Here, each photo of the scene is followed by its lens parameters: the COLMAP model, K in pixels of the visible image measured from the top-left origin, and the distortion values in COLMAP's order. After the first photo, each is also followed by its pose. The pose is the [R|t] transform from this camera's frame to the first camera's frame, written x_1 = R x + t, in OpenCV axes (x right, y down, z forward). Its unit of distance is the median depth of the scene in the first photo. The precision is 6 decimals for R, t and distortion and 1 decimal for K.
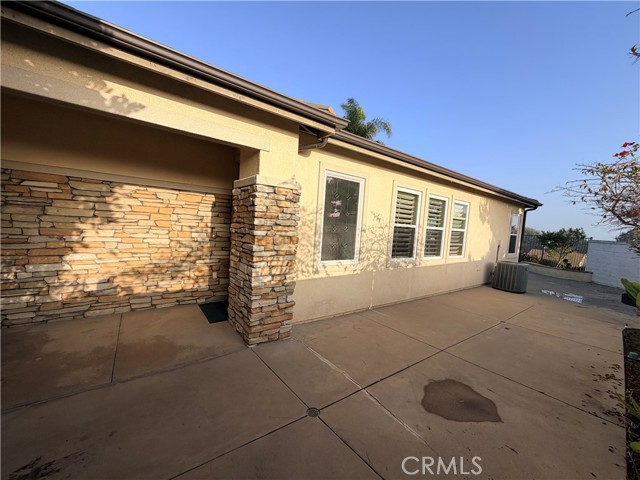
lens RADIAL K [[257.3, 0, 319.3], [0, 257.3, 239.6], [0, 0, 1]] dist [0.000964, 0.000545]
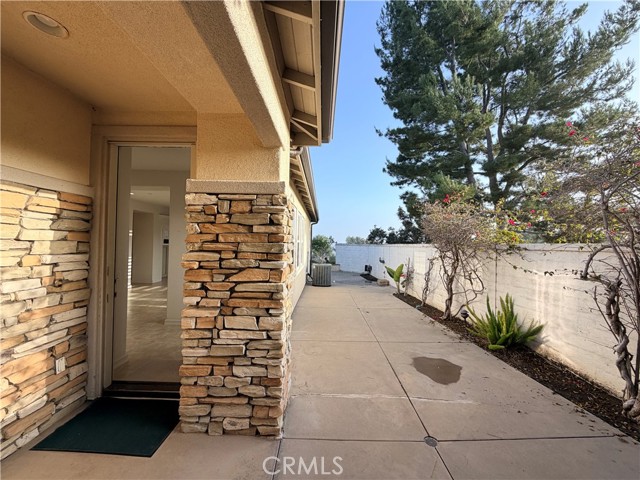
lens RADIAL K [[257.3, 0, 320.3], [0, 257.3, 241.7], [0, 0, 1]] dist [0.000964, 0.000545]
pose [[0.607537, -0.047854, 0.792849, -0.492224], [0.070415, 0.997498, 0.006249, -0.056595], [-0.791164, 0.052032, 0.609387, 0.340035]]
